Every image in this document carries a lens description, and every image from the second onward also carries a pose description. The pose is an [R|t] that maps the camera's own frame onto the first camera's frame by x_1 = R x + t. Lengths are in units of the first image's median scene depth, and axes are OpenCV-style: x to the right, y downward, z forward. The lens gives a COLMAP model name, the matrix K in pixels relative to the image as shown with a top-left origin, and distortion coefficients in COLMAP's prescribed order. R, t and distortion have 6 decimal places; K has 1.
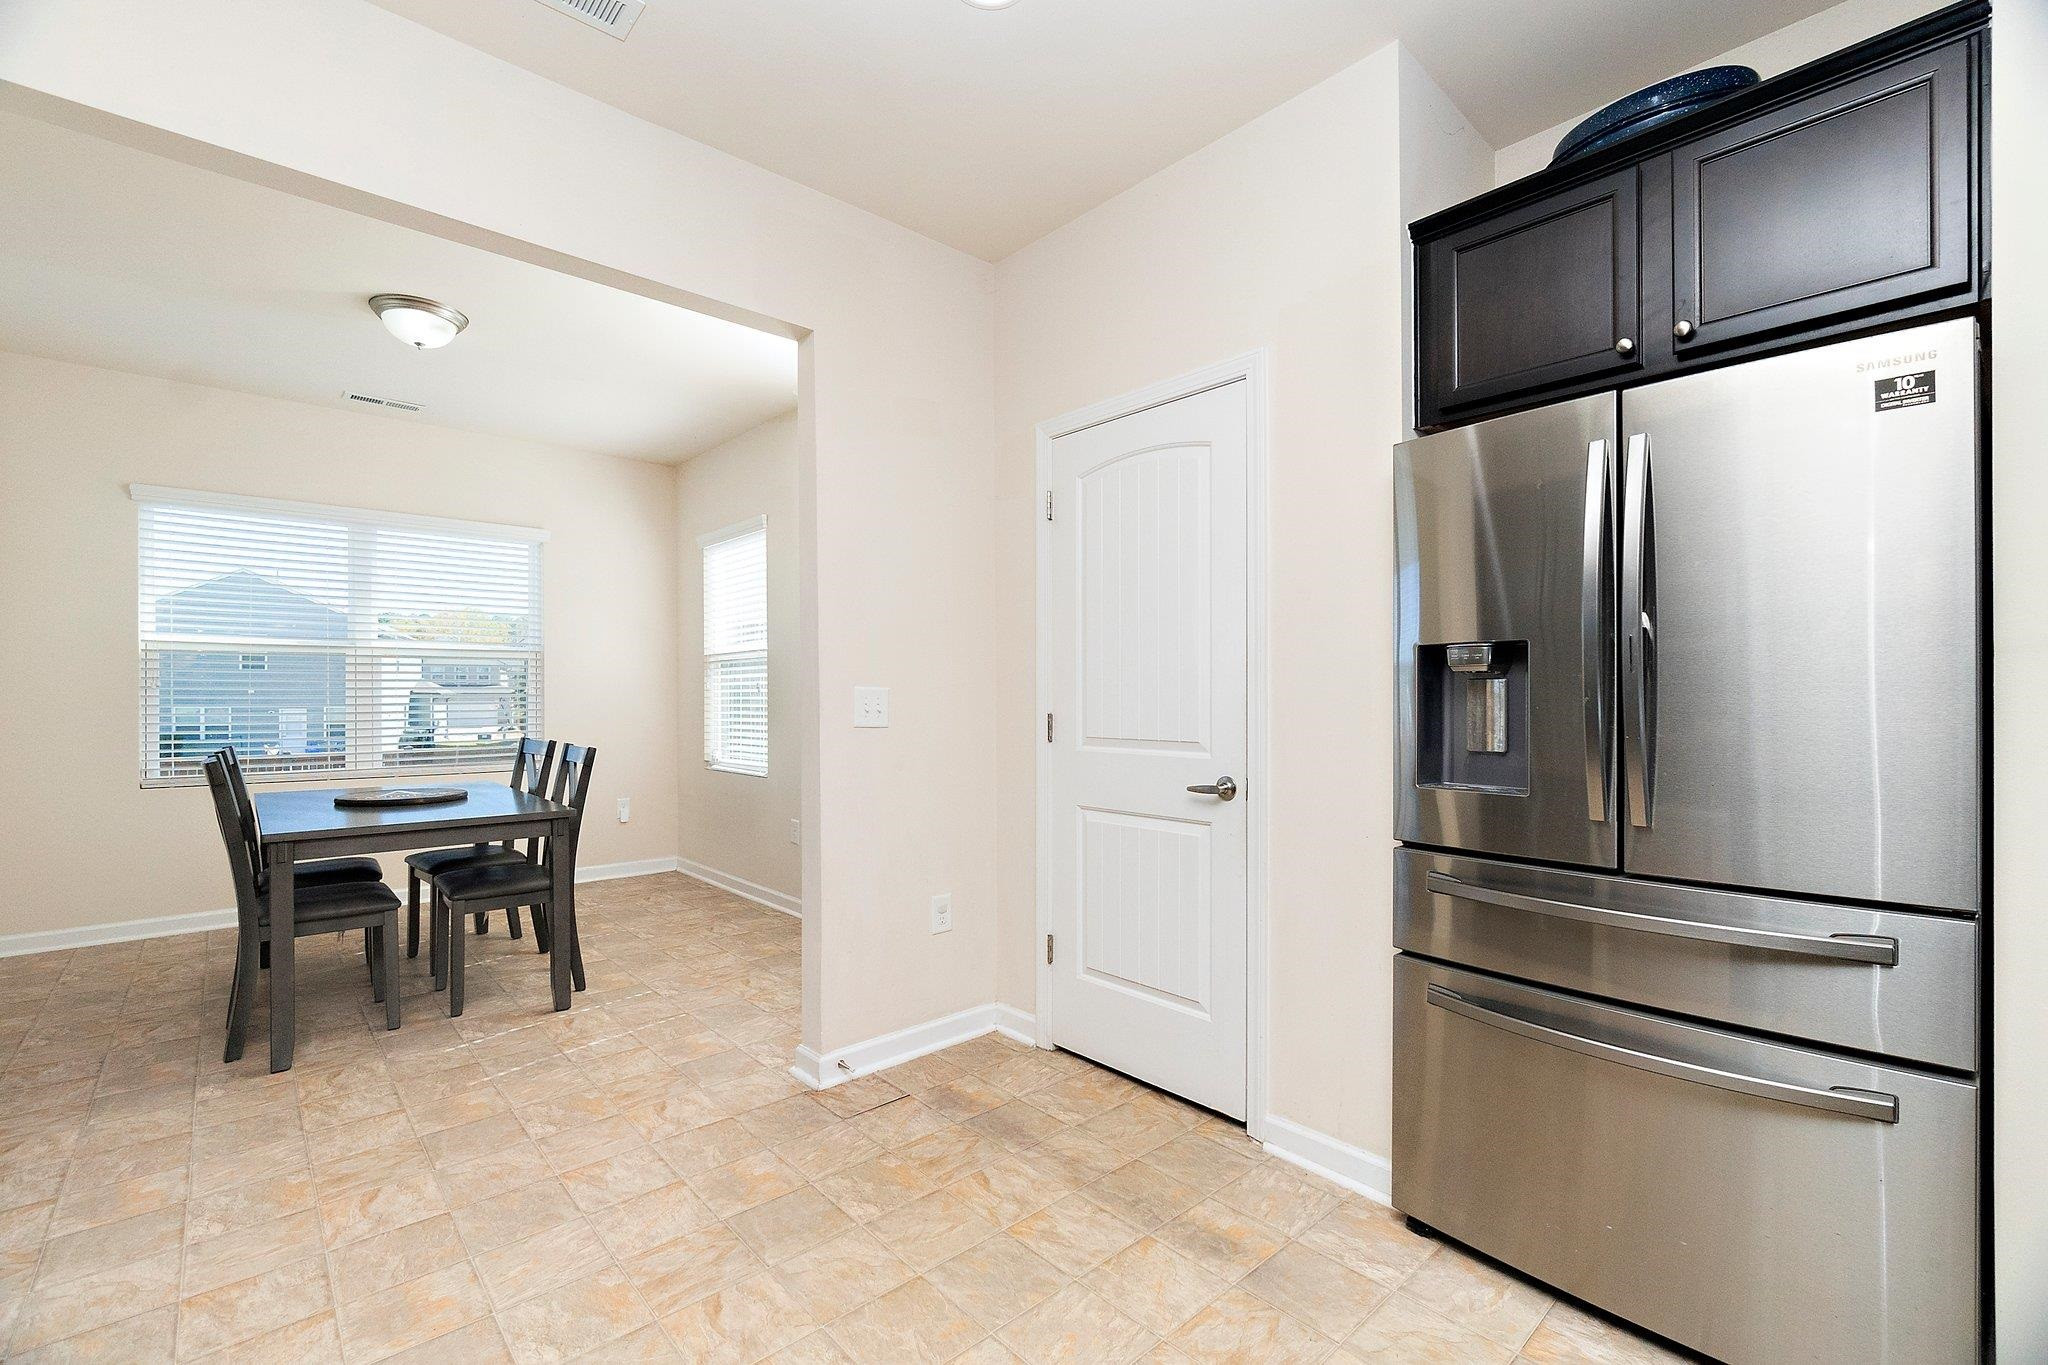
lens RADIAL K [[880.2, 0, 1020.3], [0, 880.2, 699.2], [0, 0, 1]] dist [-0.006686, 0.000223]
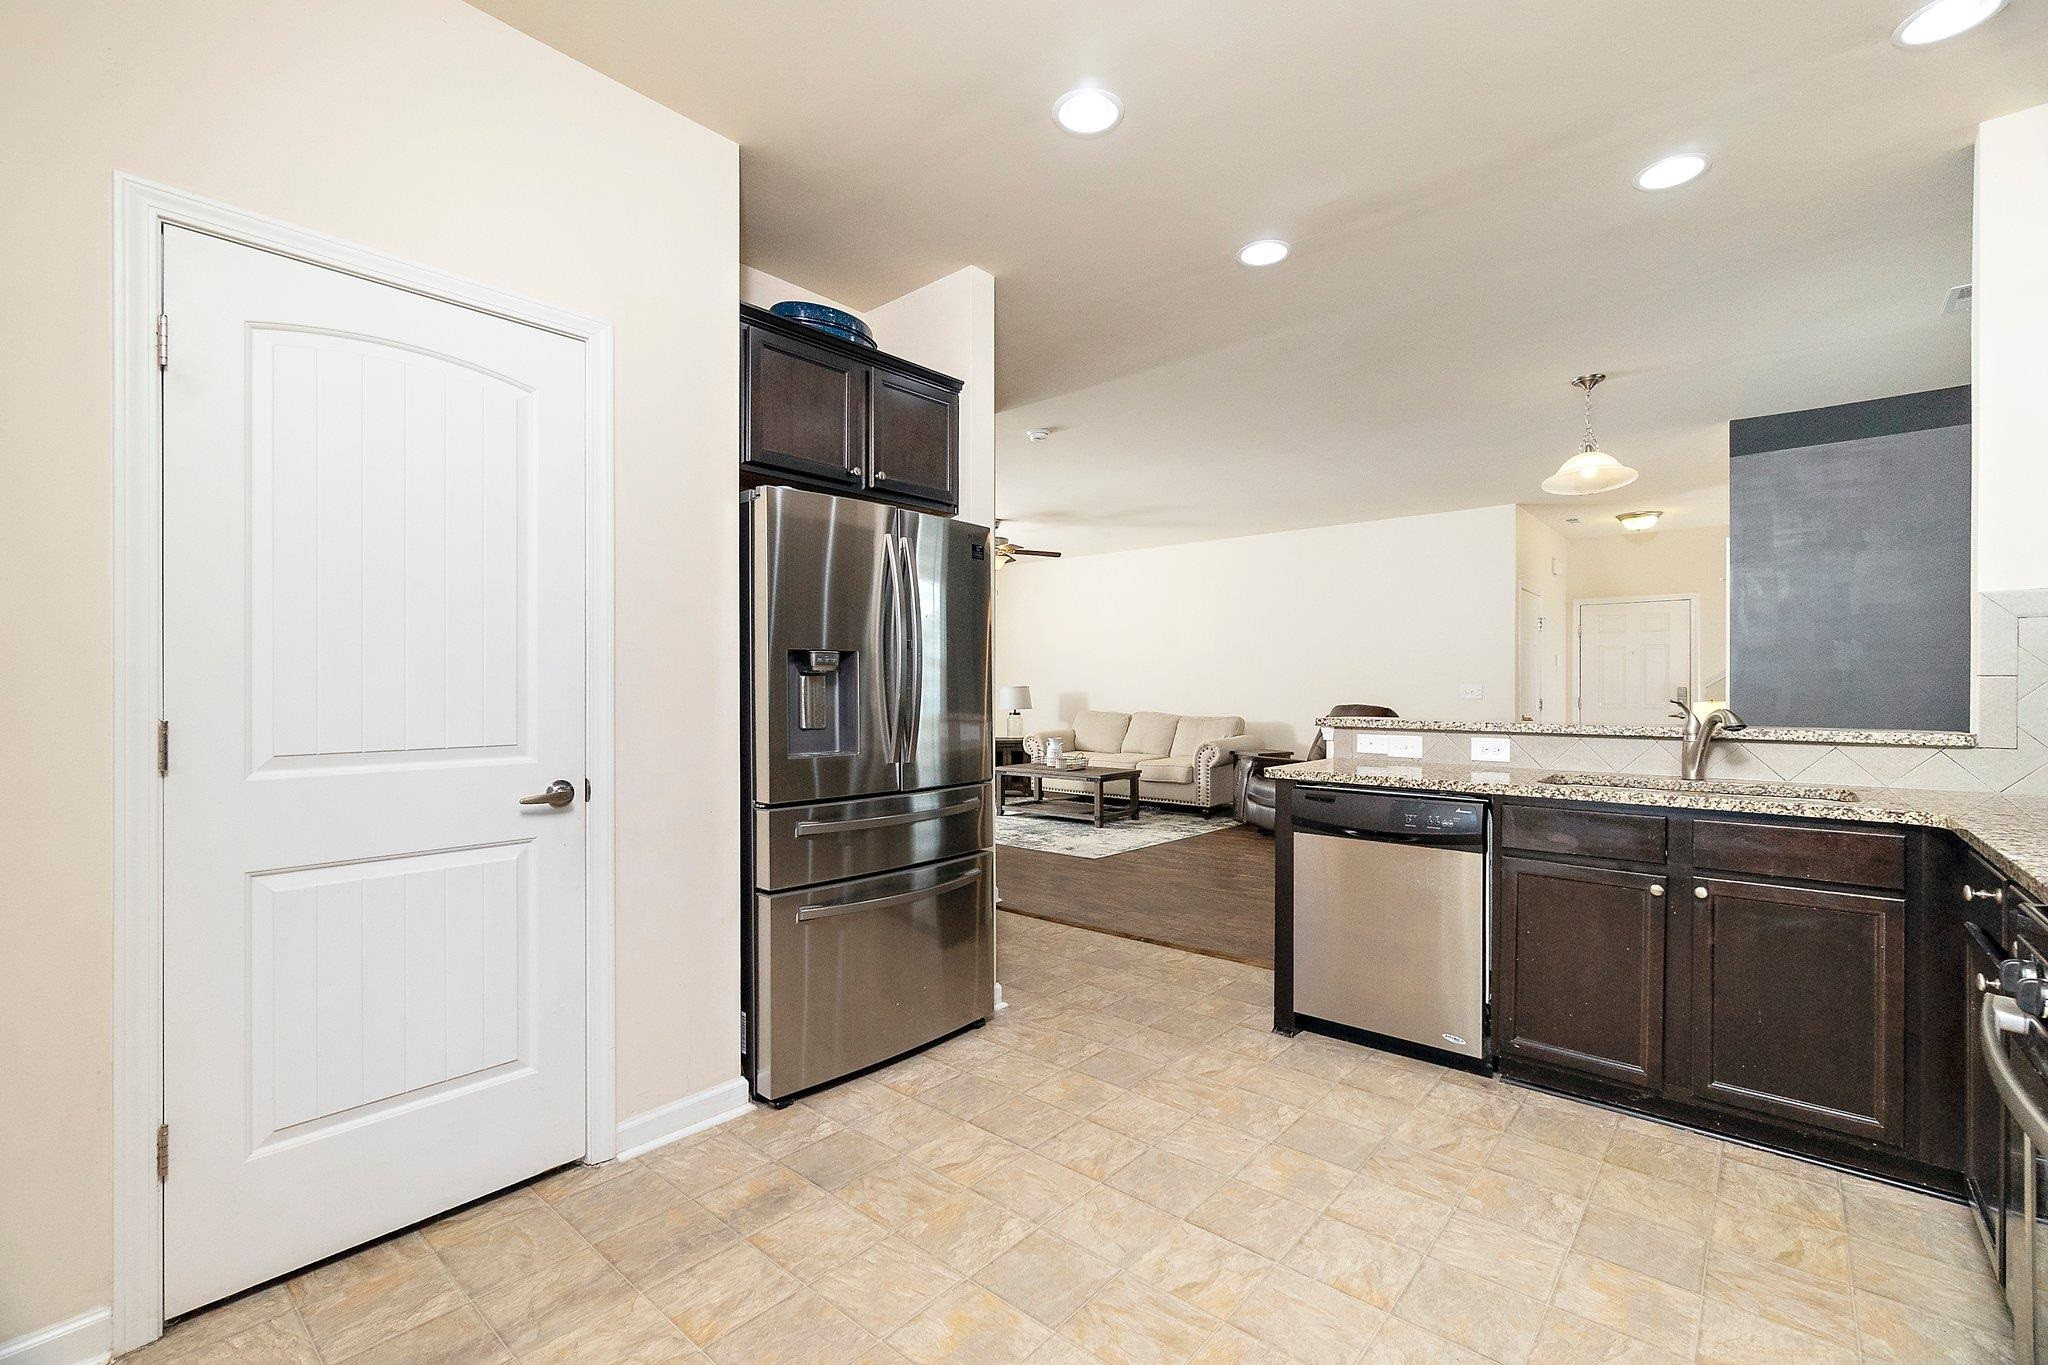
lens RADIAL K [[880.2, 0, 1018.7], [0, 880.2, 679.7], [0, 0, 1]] dist [-0.006686, 0.000223]
pose [[-0.120262, 0.007263, 0.992716, -0.927457], [0.001665, 0.999973, -0.007115, -0.007860], [-0.992741, 0.000798, -0.120271, 0.867416]]
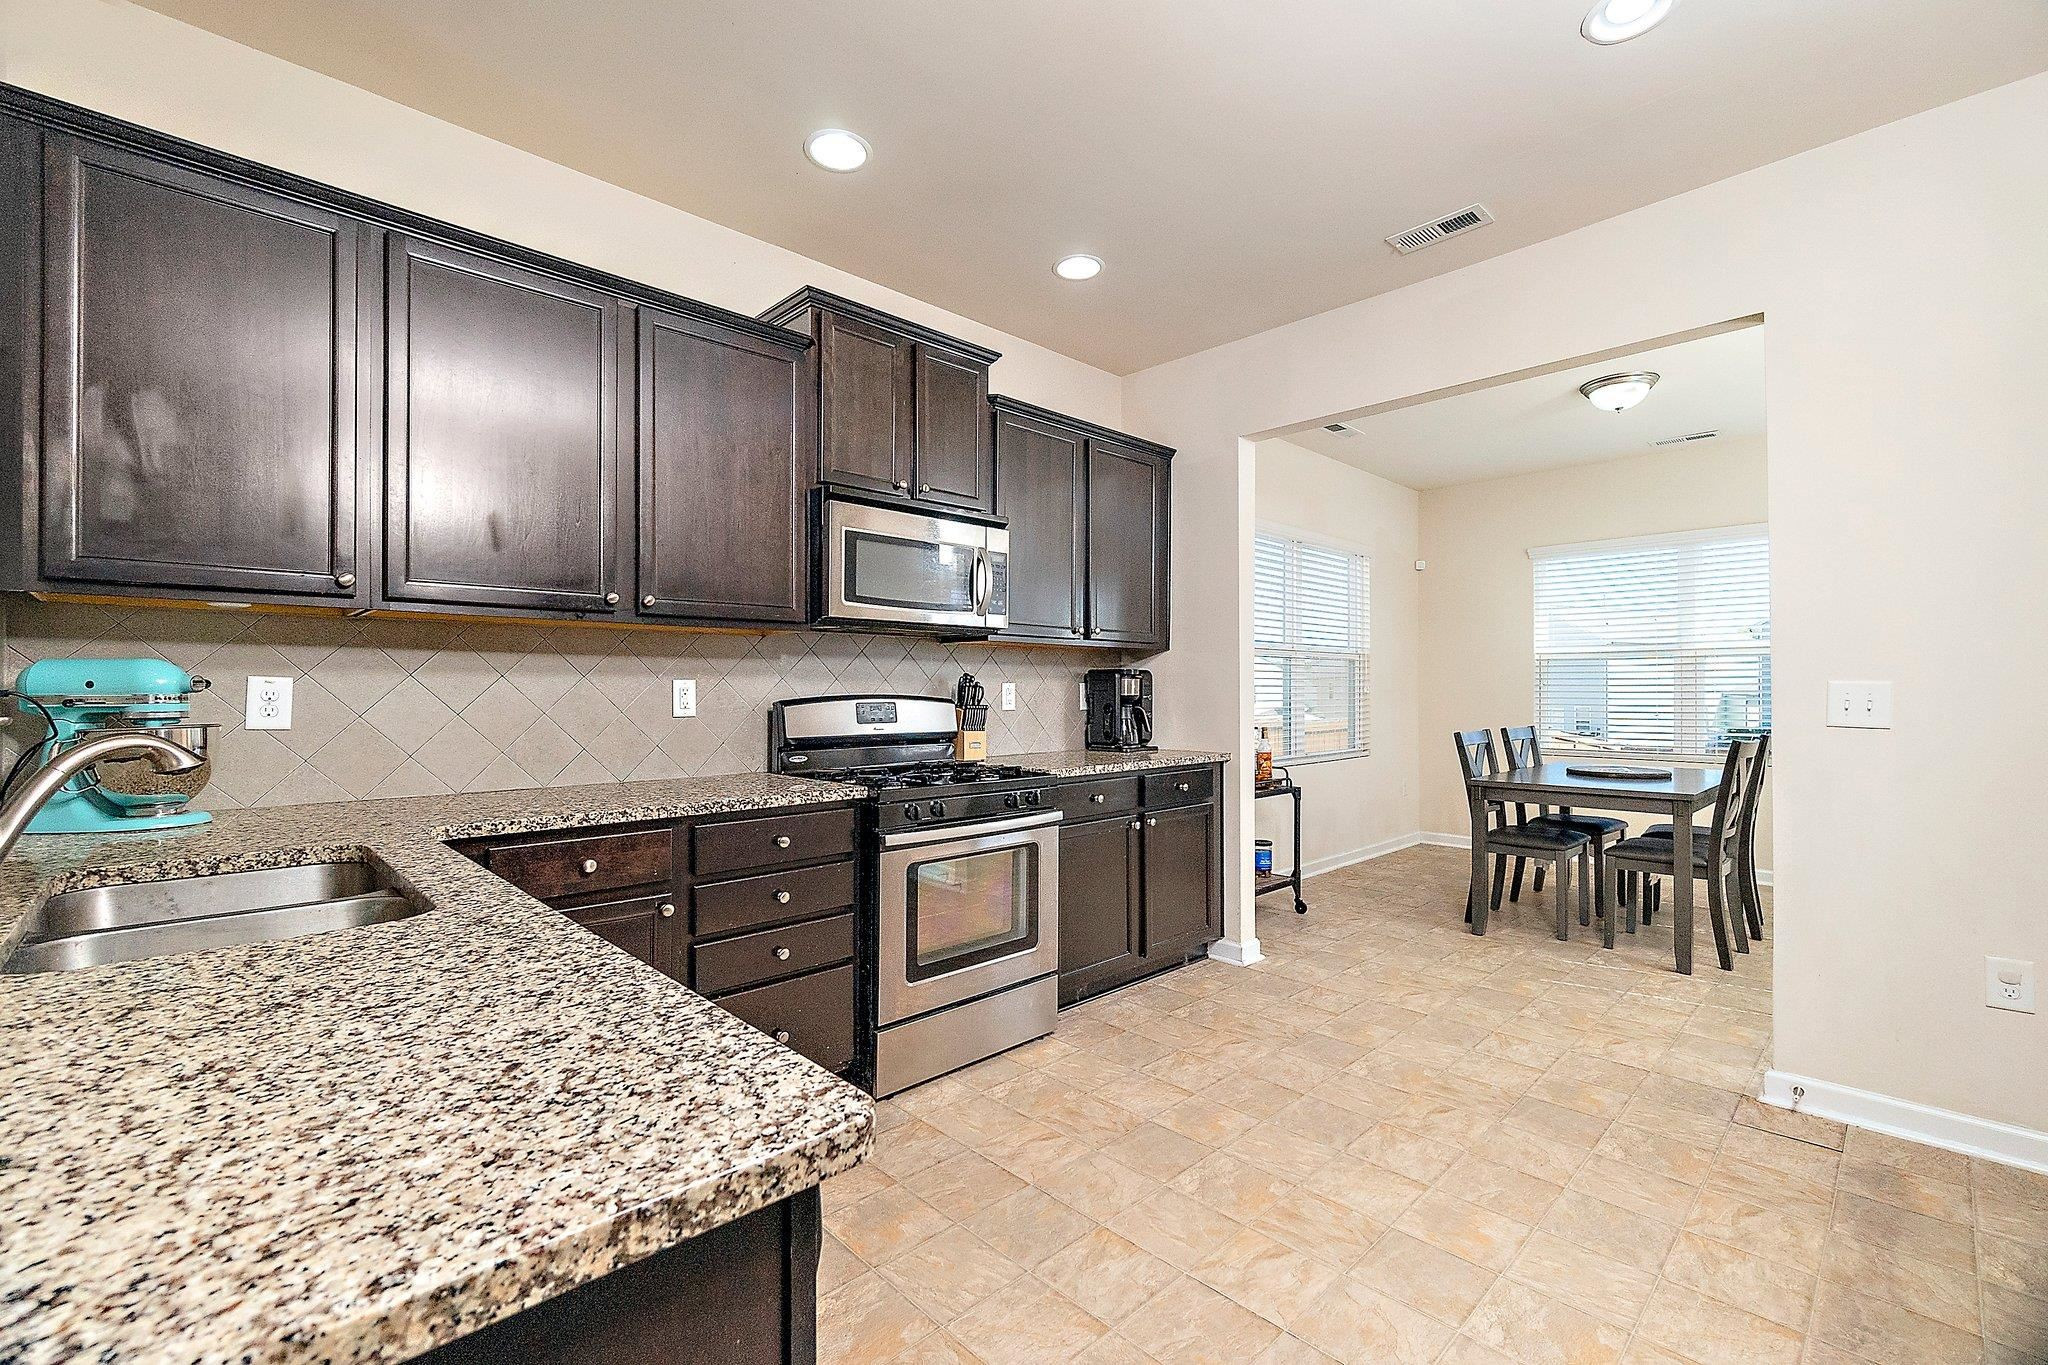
lens RADIAL K [[880.2, 0, 1035.5], [0, 880.2, 685.6], [0, 0, 1]] dist [-0.006686, 0.000223]
pose [[0.037938, -0.005617, -0.999264, 1.016401], [-0.005478, 0.999968, -0.005829, 0.000592], [0.999265, 0.005695, 0.037906, 0.246987]]
